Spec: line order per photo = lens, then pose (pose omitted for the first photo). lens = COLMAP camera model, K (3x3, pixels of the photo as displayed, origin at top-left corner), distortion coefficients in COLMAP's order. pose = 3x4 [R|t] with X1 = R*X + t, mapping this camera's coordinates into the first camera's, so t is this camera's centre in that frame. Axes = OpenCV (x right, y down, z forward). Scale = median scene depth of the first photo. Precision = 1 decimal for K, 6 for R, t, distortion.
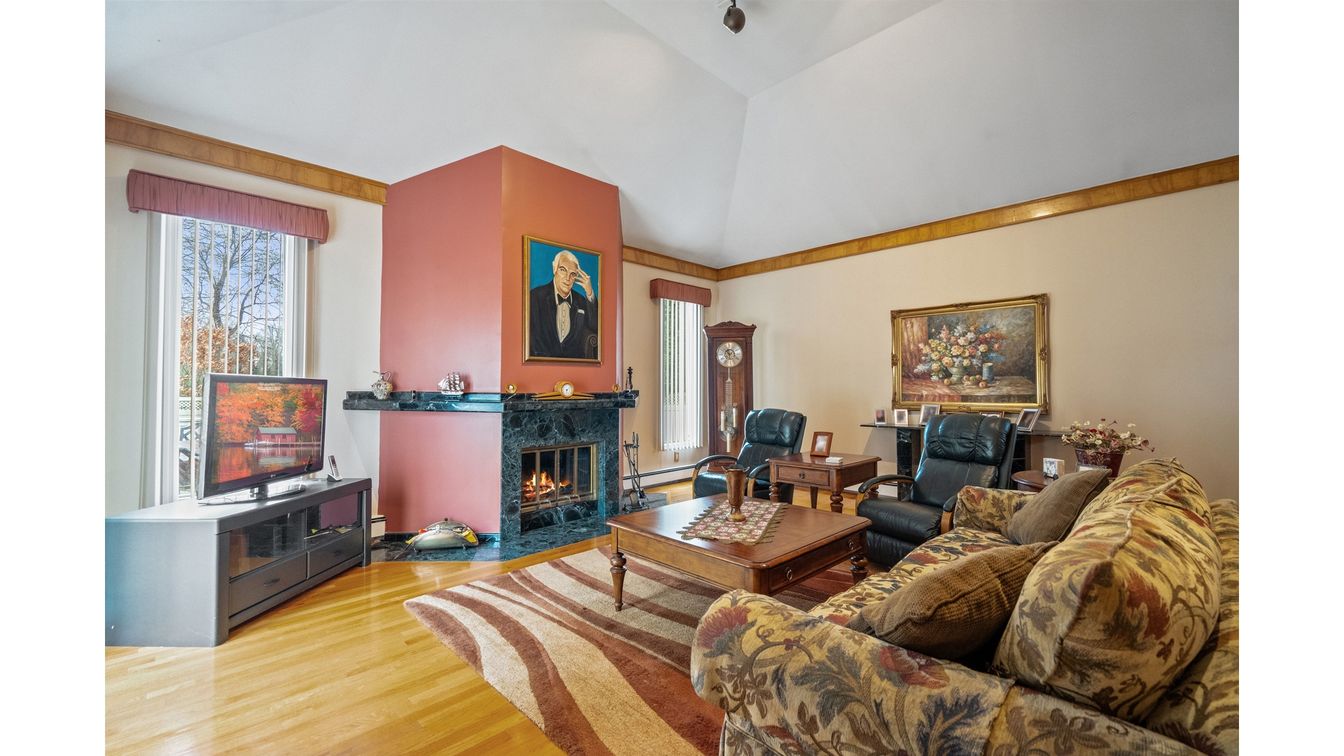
lens RADIAL K [[521.7, 0, 675.2], [0, 521.7, 377.8], [0, 0, 1]] dist [0.000270, 0.000056]
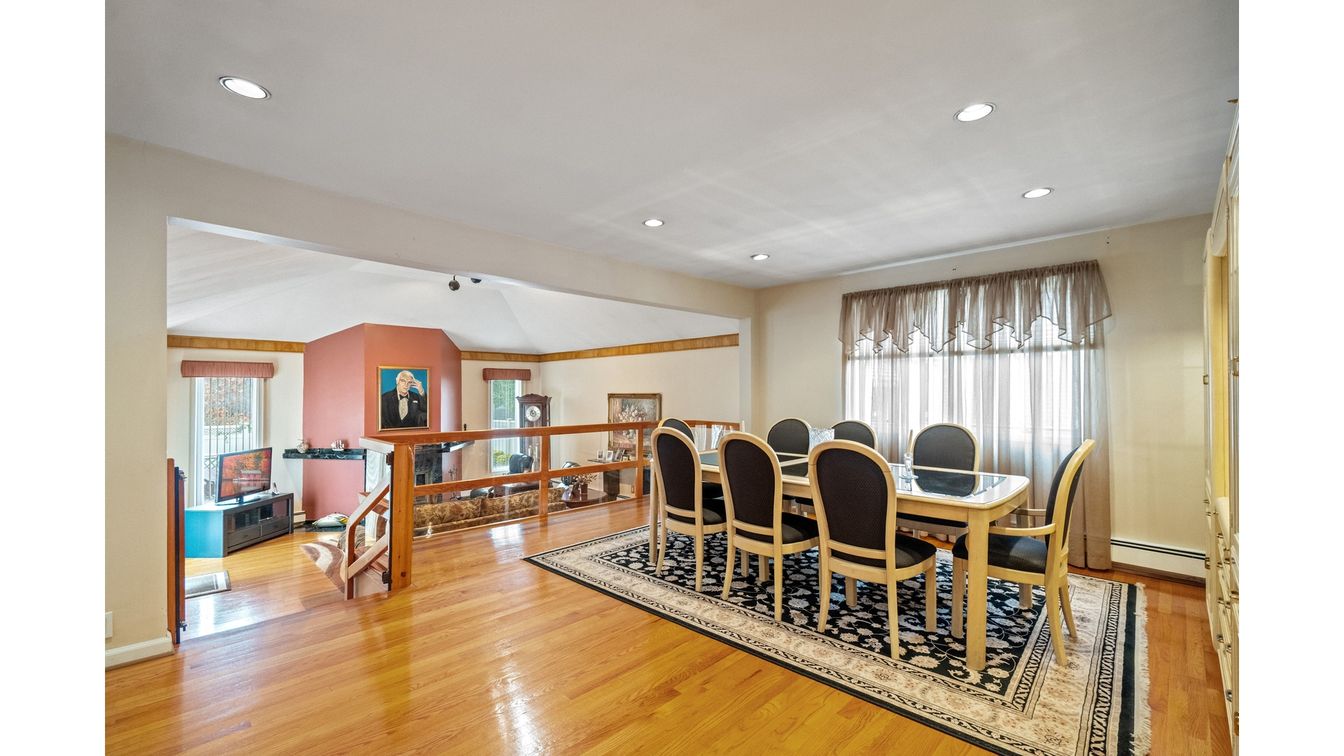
lens RADIAL K [[521.7, 0, 671.1], [0, 521.7, 387.2], [0, 0, 1]] dist [0.000270, 0.000056]
pose [[0.999998, -0.001449, 0.001536, 0.841218], [0.001431, 0.999928, 0.011924, -0.231045], [-0.001553, -0.011922, 0.999928, -0.993319]]
